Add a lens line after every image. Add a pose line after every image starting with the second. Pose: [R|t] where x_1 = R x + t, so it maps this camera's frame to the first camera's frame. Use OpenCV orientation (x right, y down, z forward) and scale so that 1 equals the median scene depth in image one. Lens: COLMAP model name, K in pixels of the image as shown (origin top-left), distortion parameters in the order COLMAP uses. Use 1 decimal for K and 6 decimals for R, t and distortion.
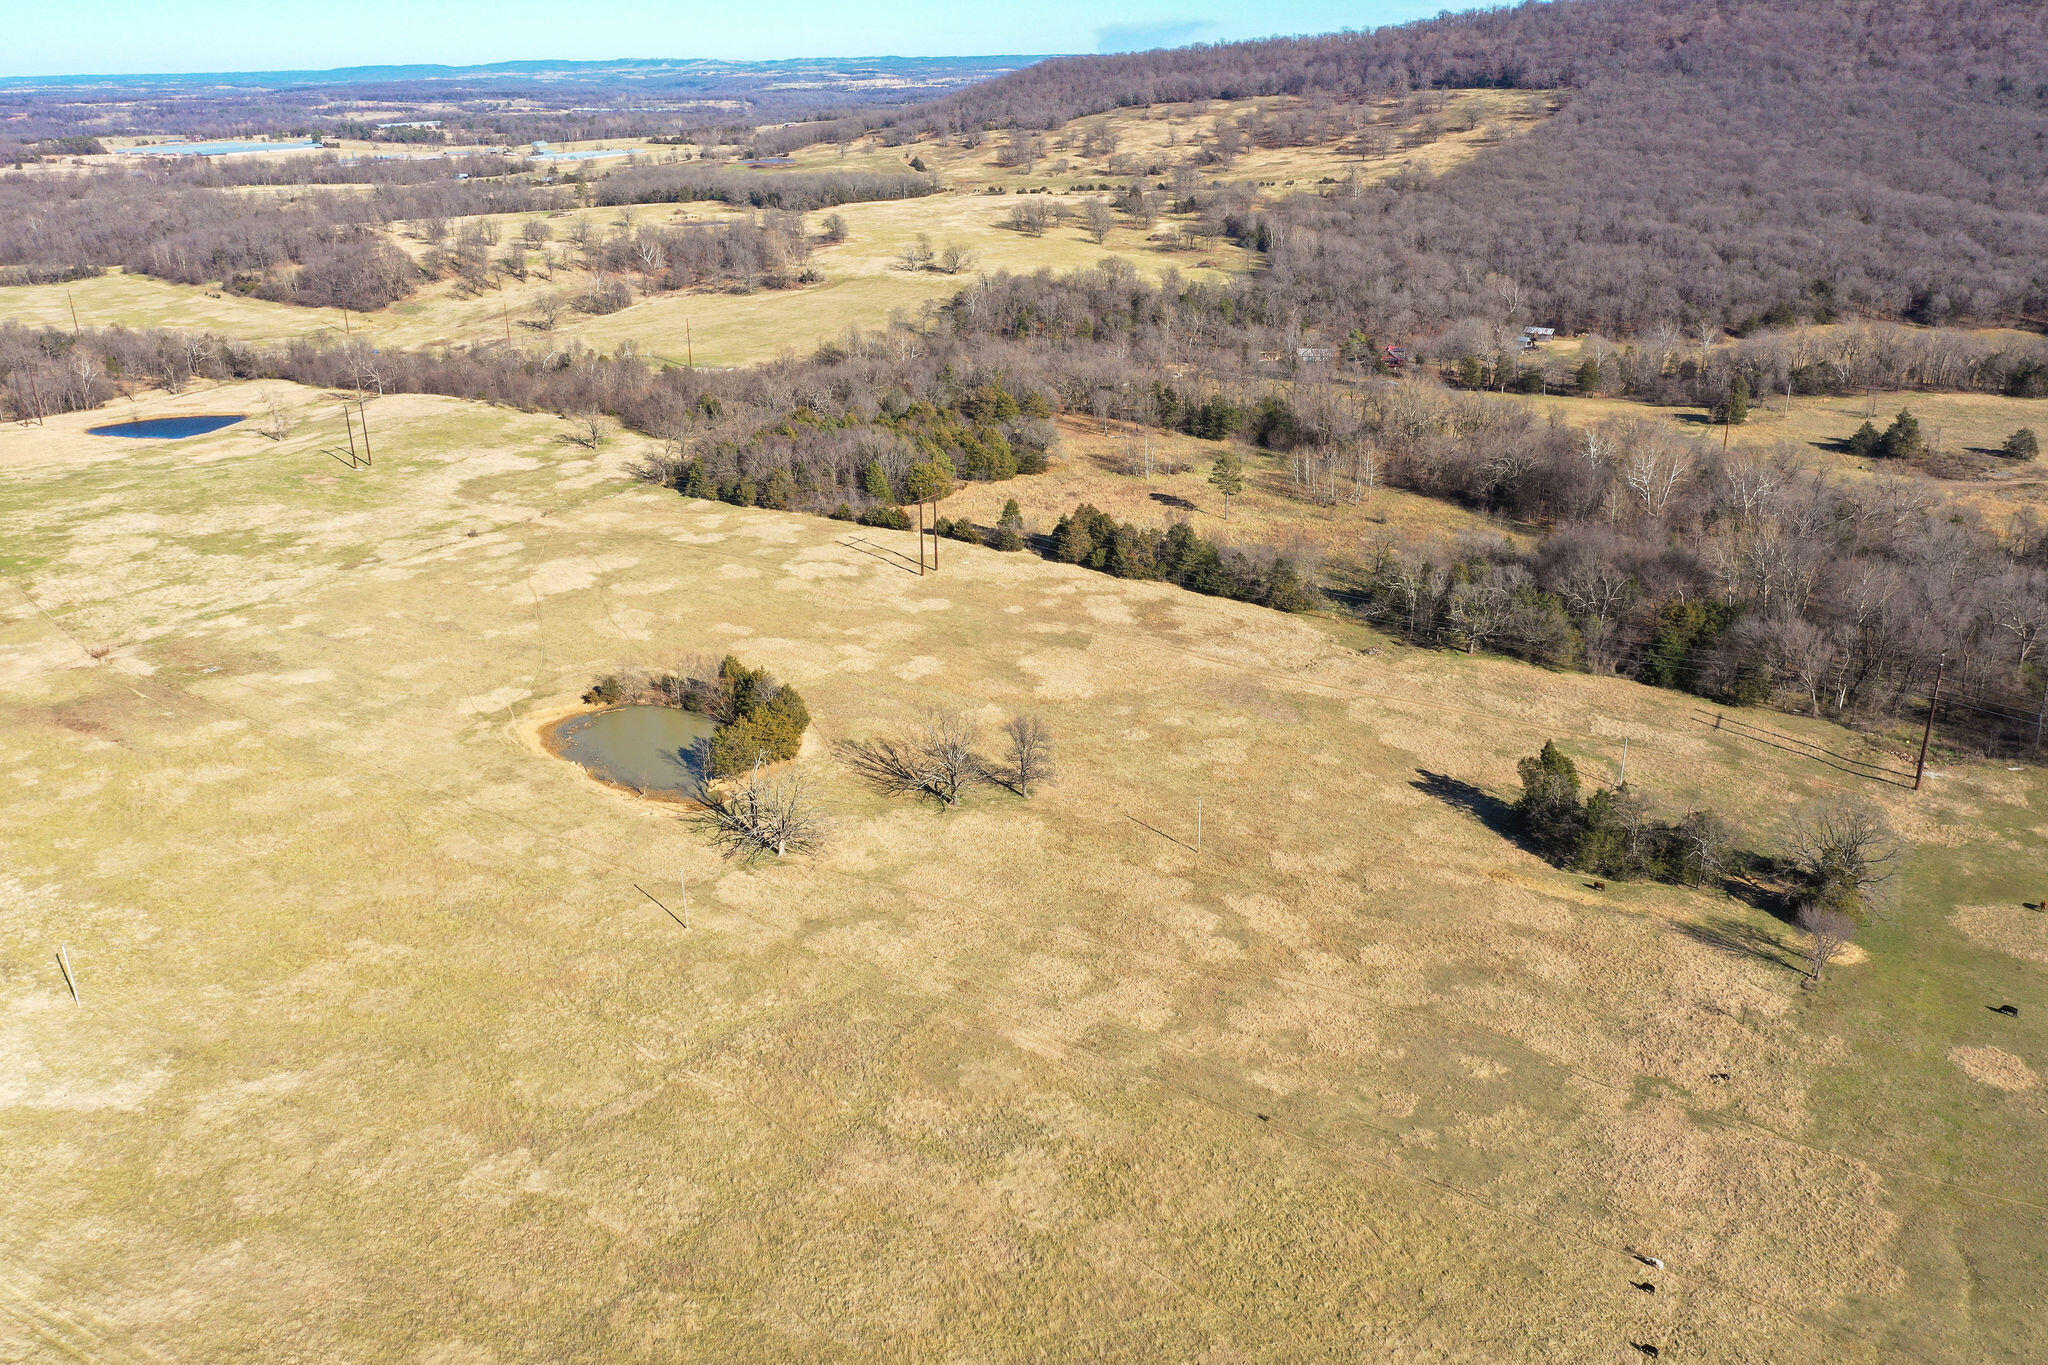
lens RADIAL K [[1604.8, 0, 1005.2], [0, 1604.8, 685.4], [0, 0, 1]] dist [-0.009808, -0.008870]
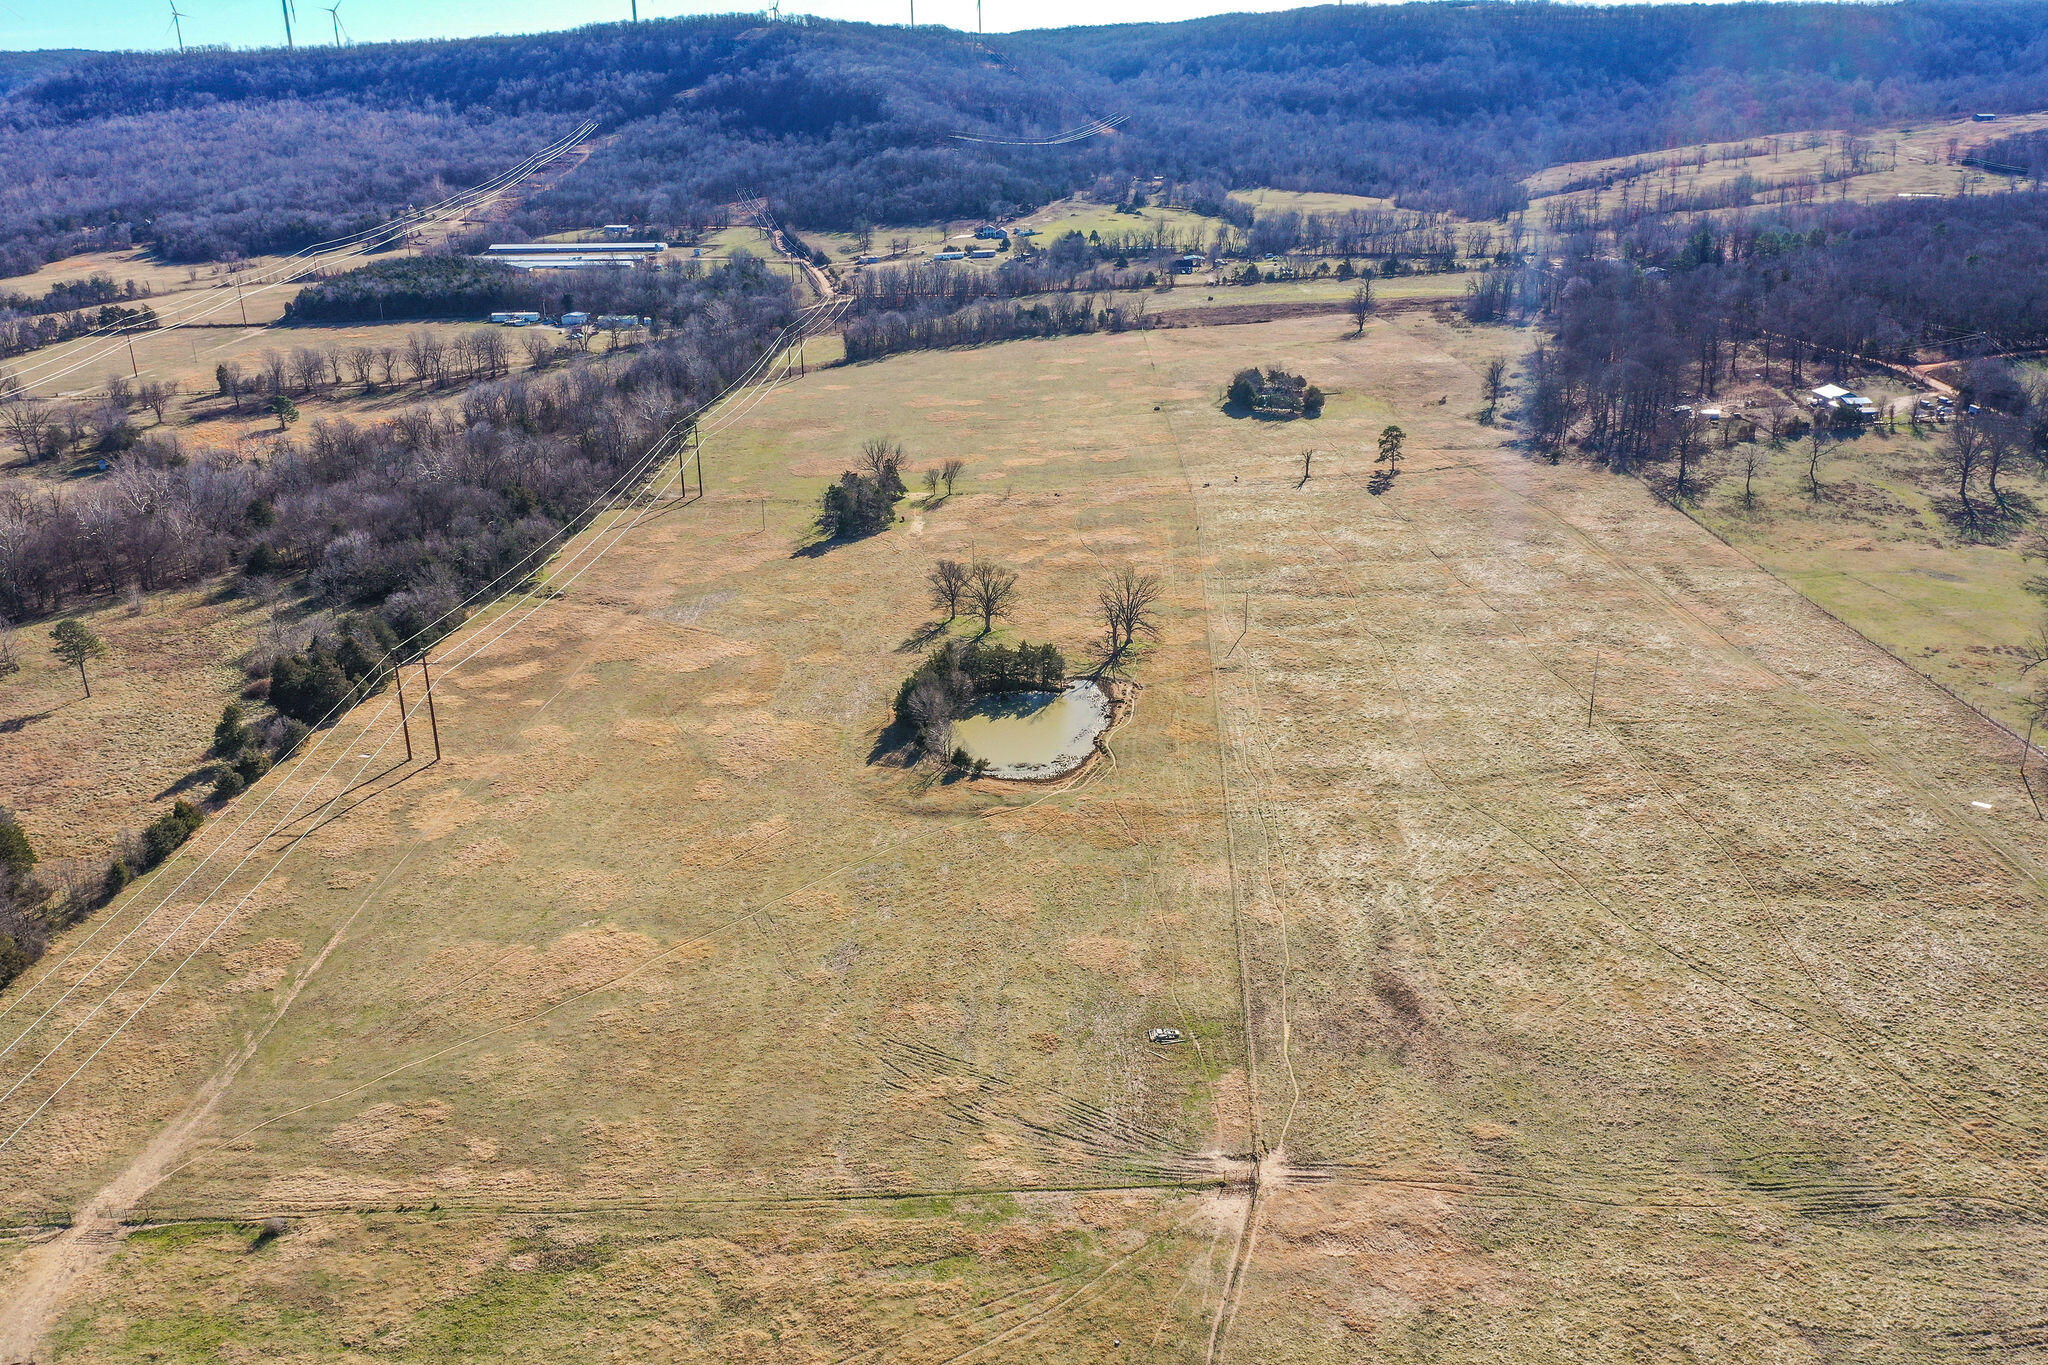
lens RADIAL K [[1604.8, 0, 1005.2], [0, 1604.8, 685.4], [0, 0, 1]] dist [-0.009808, -0.008870]
pose [[-0.513629, -0.284141, 0.809598, -0.498363], [0.333579, 0.803214, 0.493531, -0.239363], [-0.790513, 0.523556, -0.317771, 0.627652]]
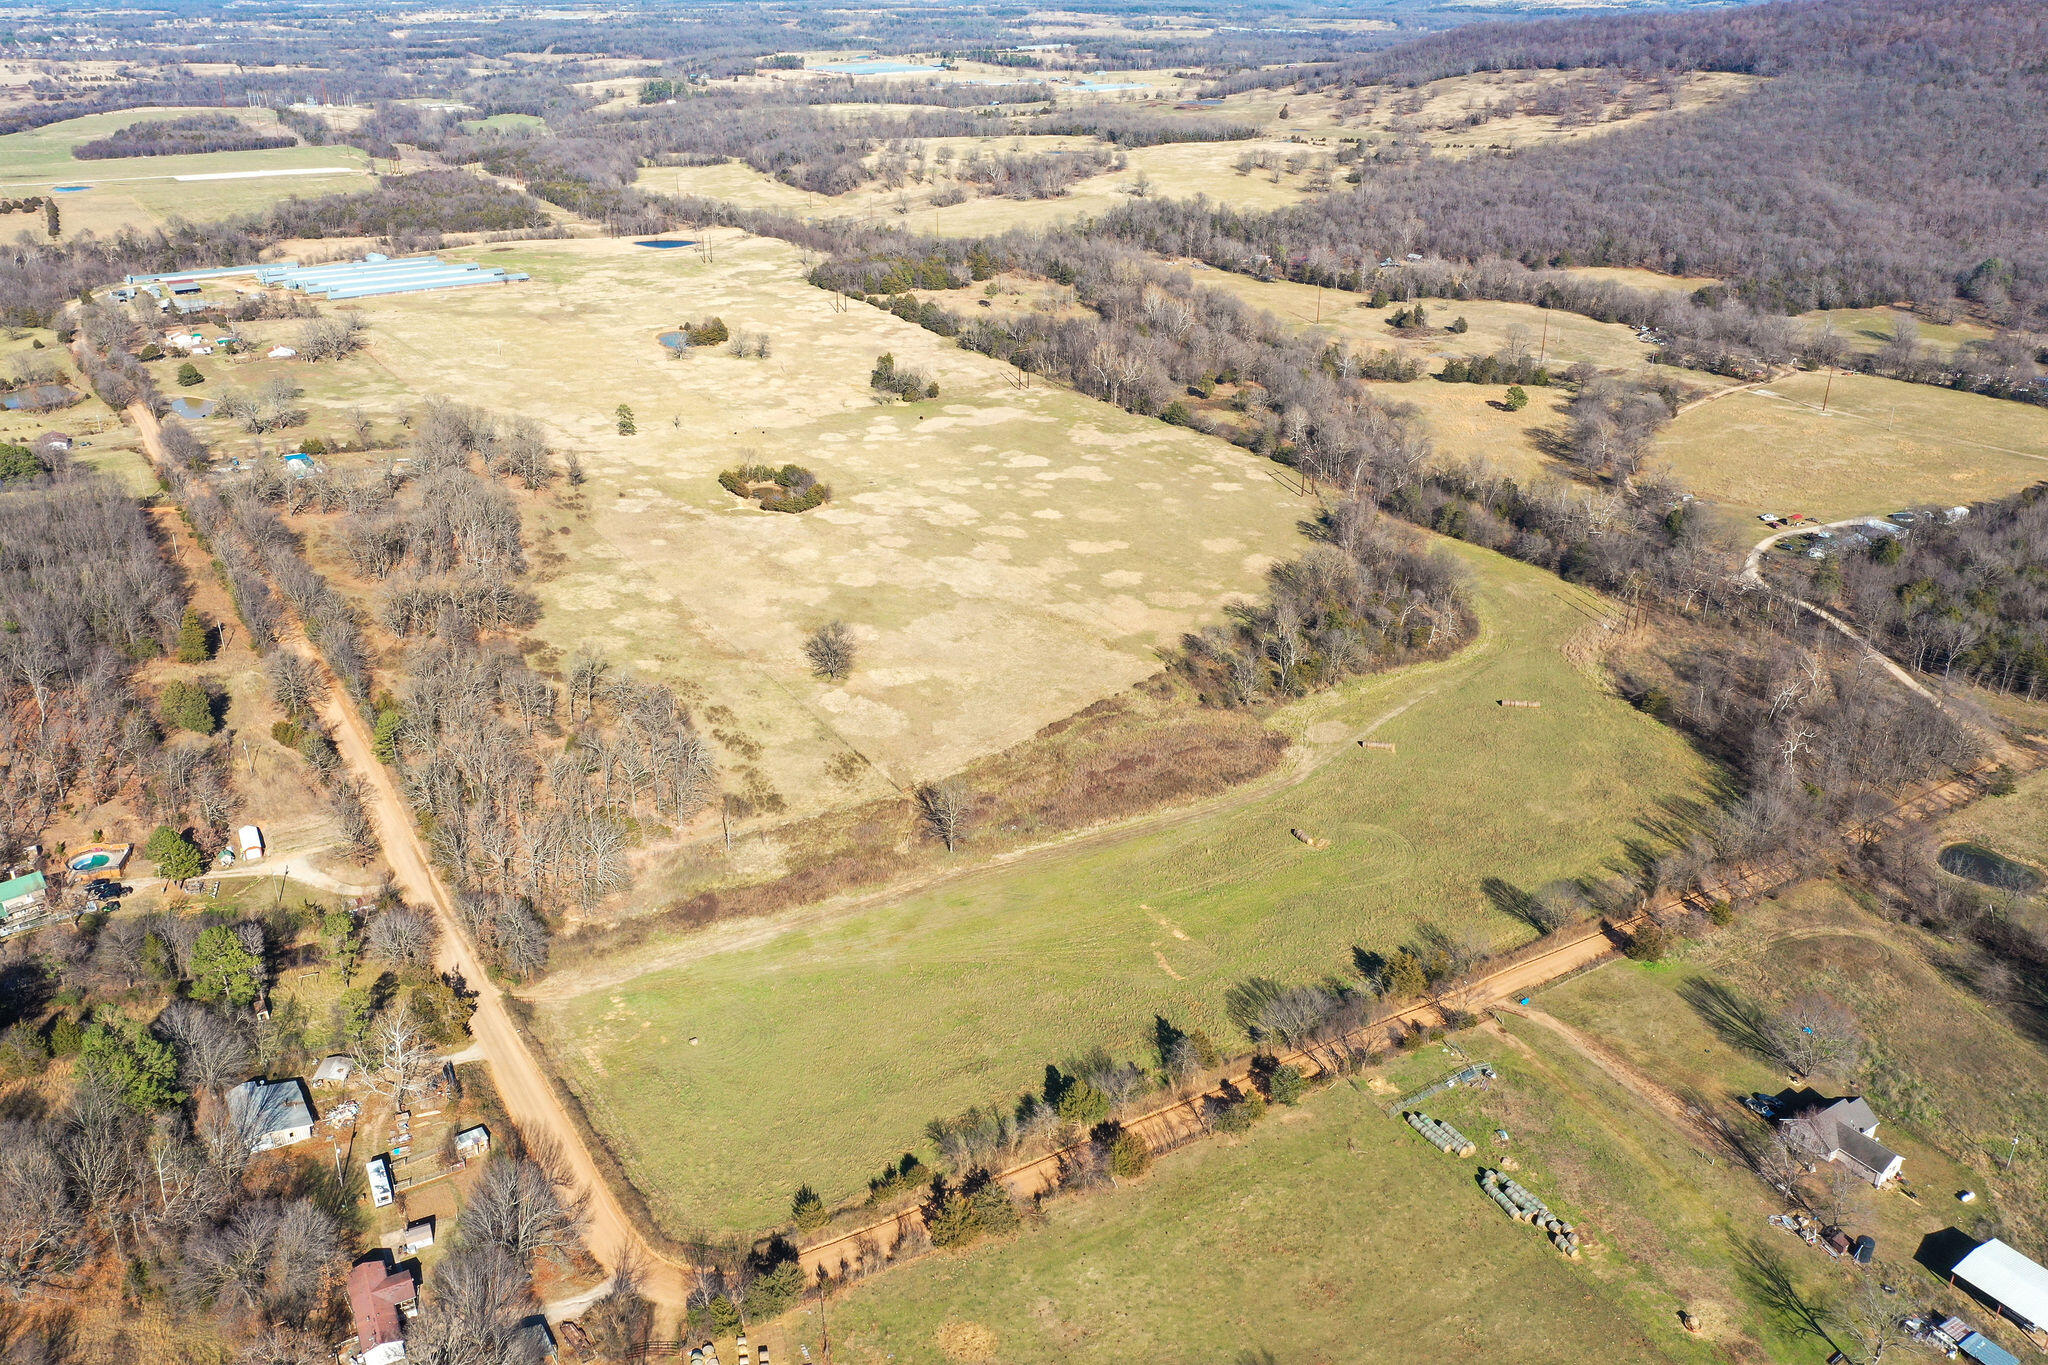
lens RADIAL K [[1599.4, 0, 1012.1], [0, 1599.4, 680.0], [0, 0, 1]] dist [-0.006828, -0.001357]
pose [[0.909610, 0.178917, -0.374965, 0.795364], [-0.158654, 0.983711, 0.084512, 0.156622], [0.383978, -0.017383, 0.923179, -0.800712]]
